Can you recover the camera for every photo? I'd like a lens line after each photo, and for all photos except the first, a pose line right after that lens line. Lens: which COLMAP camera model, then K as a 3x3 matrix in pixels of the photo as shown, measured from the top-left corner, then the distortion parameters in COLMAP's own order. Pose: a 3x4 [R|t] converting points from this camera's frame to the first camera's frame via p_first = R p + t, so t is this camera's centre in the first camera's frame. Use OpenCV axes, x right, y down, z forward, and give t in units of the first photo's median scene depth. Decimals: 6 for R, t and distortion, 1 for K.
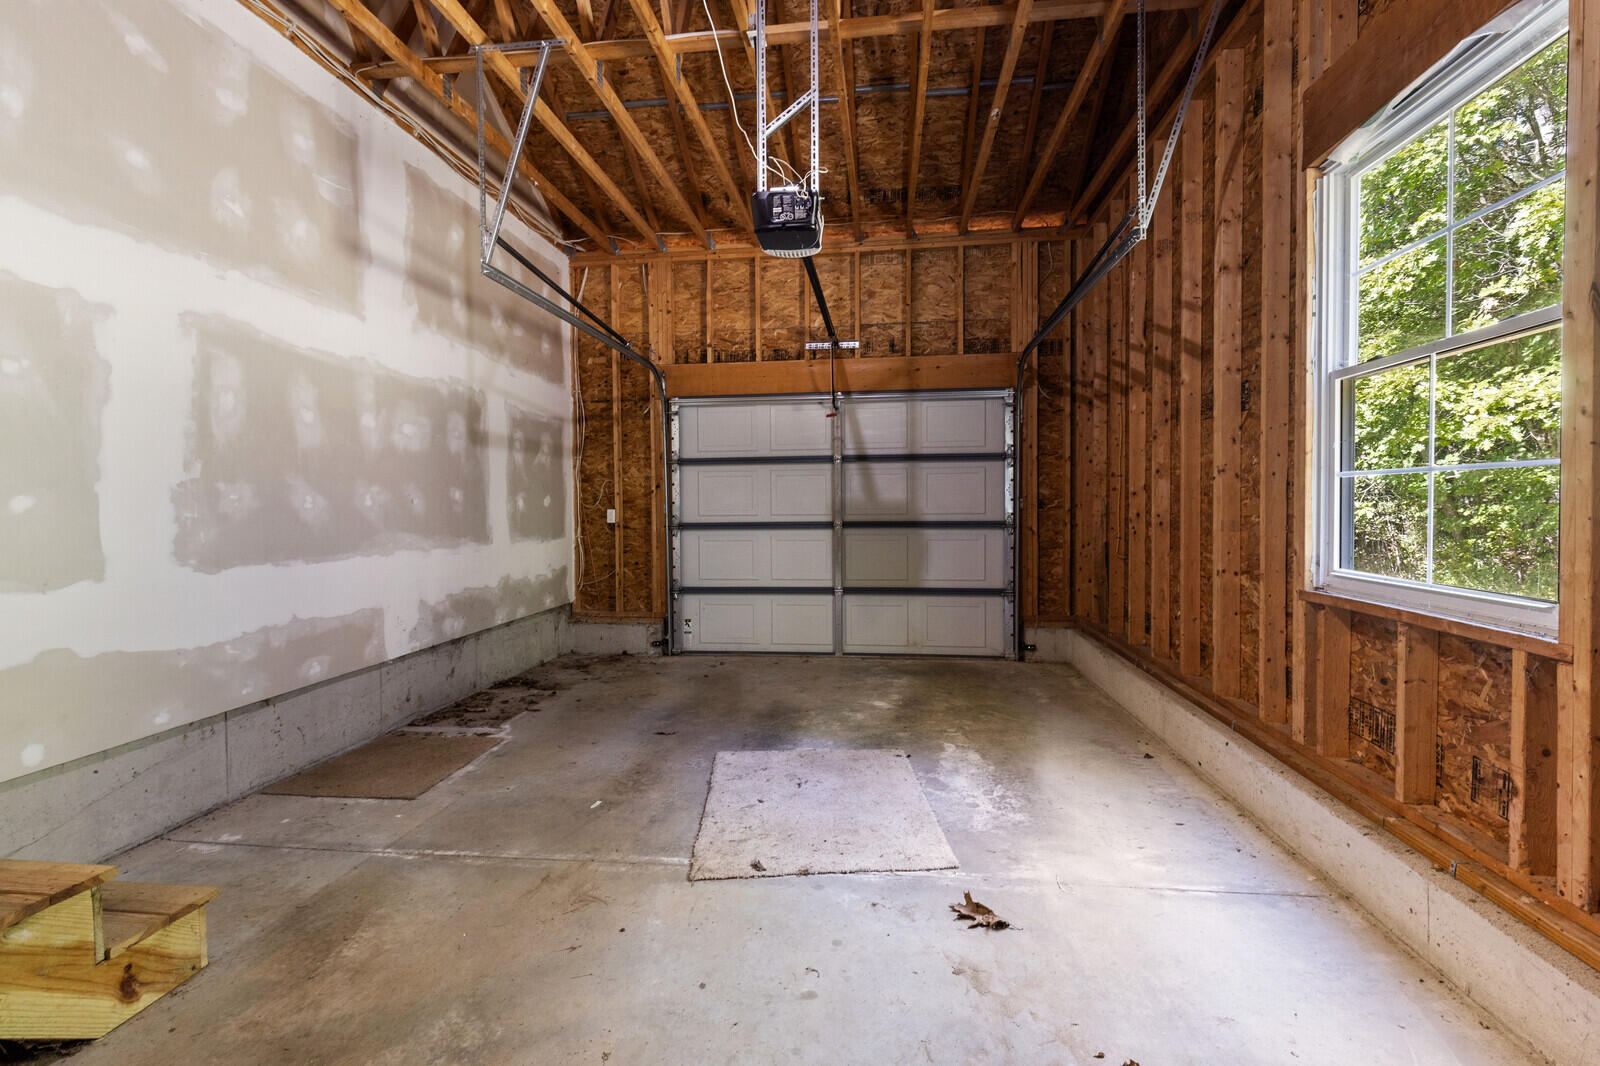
lens RADIAL K [[738.1, 0, 797.9], [0, 738.1, 517.4], [0, 0, 1]] dist [0.000927, -0.000627]
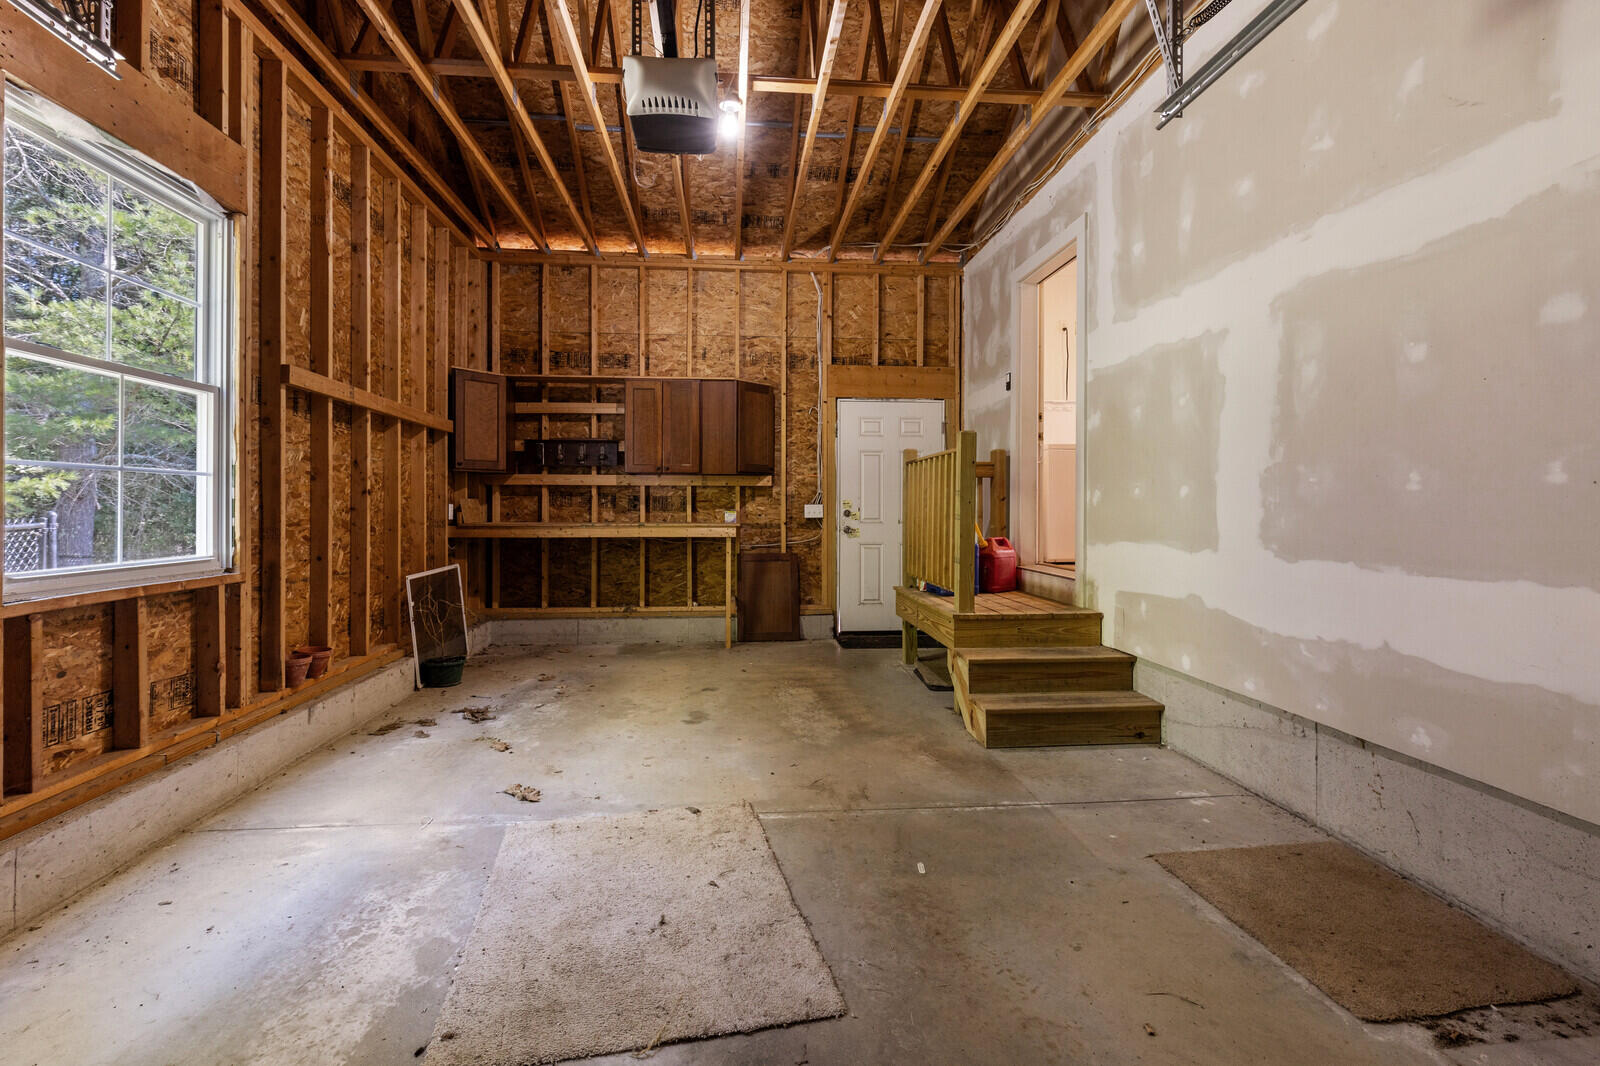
lens RADIAL K [[752.8, 0, 790.7], [0, 752.8, 492.5], [0, 0, 1]] dist [-0.001615, -0.000462]
pose [[-0.979908, 0.004678, -0.199395, 0.025103], [0.004435, 0.999989, 0.001667, -0.018074], [0.199401, 0.000749, -0.979918, 1.900139]]
